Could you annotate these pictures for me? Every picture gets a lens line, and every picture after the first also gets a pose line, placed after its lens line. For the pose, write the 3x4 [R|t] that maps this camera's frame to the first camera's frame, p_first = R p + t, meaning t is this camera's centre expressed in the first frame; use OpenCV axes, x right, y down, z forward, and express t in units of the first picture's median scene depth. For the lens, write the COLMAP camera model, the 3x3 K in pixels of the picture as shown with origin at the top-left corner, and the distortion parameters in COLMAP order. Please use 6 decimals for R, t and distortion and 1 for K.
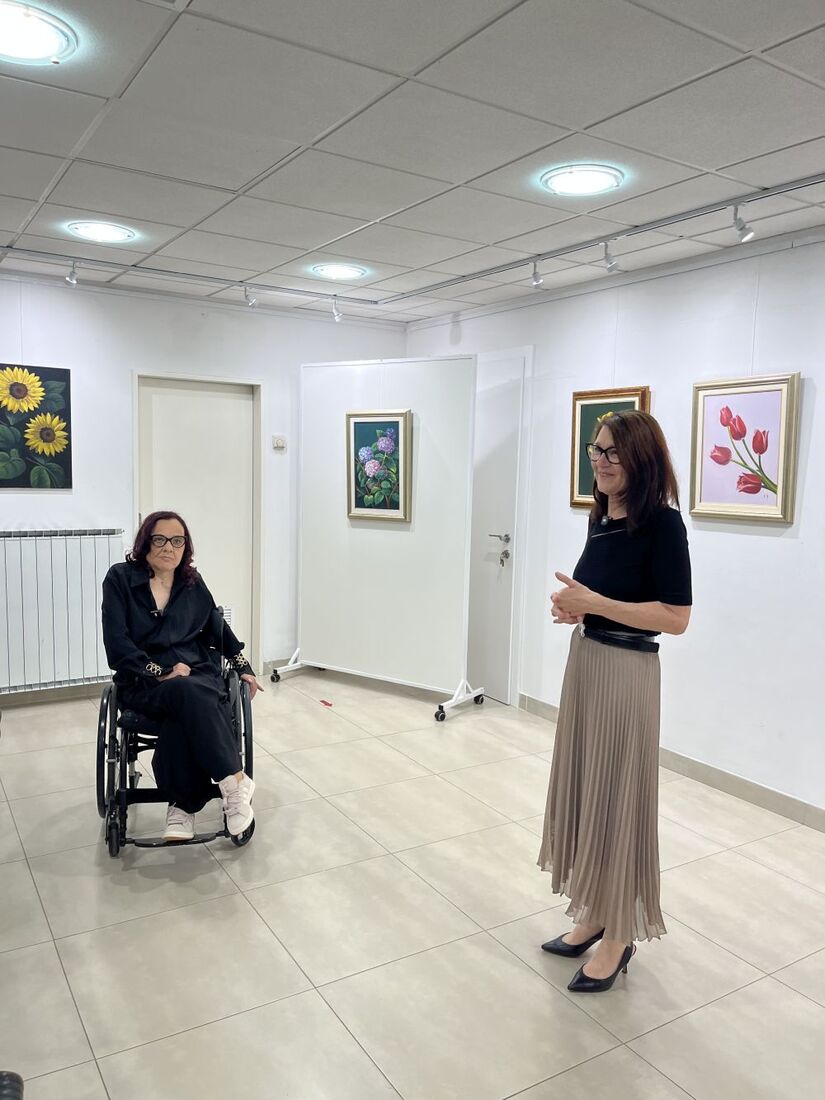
lens RADIAL K [[850.2, 0, 413.0], [0, 850.2, 559.9], [0, 0, 1]] dist [0.045141, -0.050933]
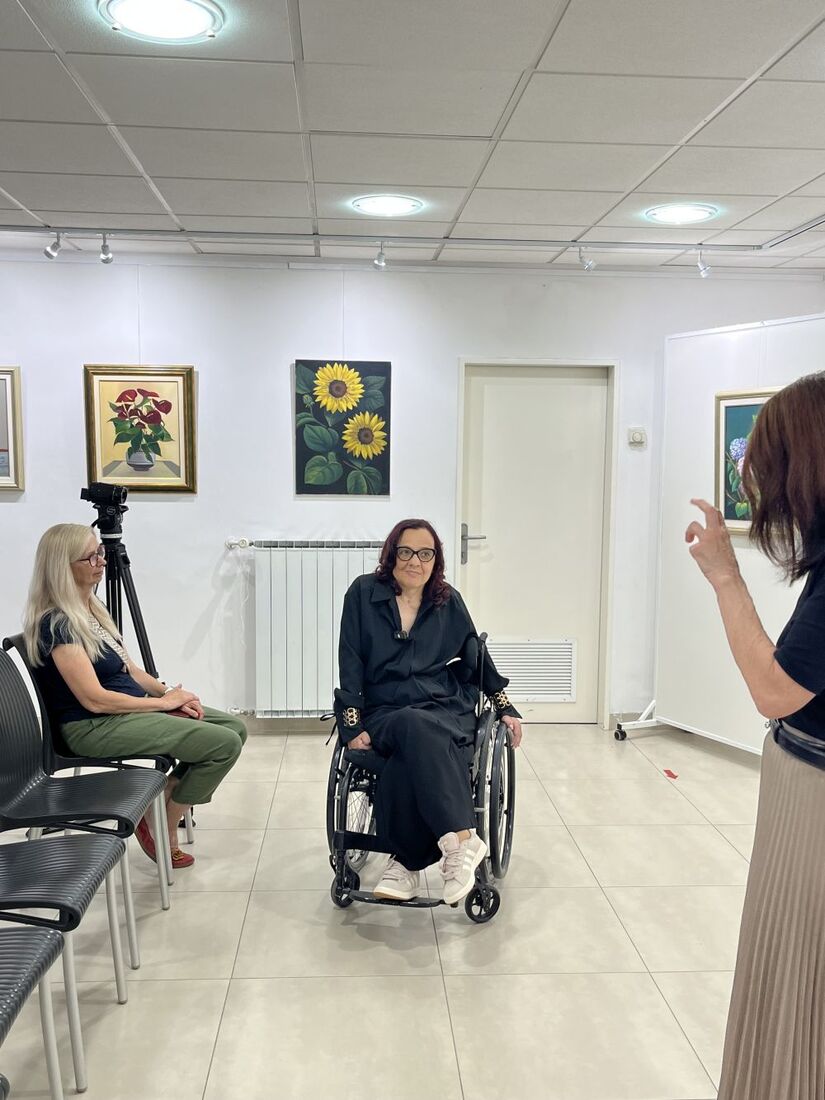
lens RADIAL K [[1075.0, 0, 406.4], [0, 1075.0, 558.9], [0, 0, 1]] dist [0.066314, 0.000000]
pose [[0.878728, 0.026578, -0.476582, 0.180329], [-0.041226, 0.998944, -0.020304, 0.005852], [0.475538, 0.037489, 0.878896, 0.031022]]
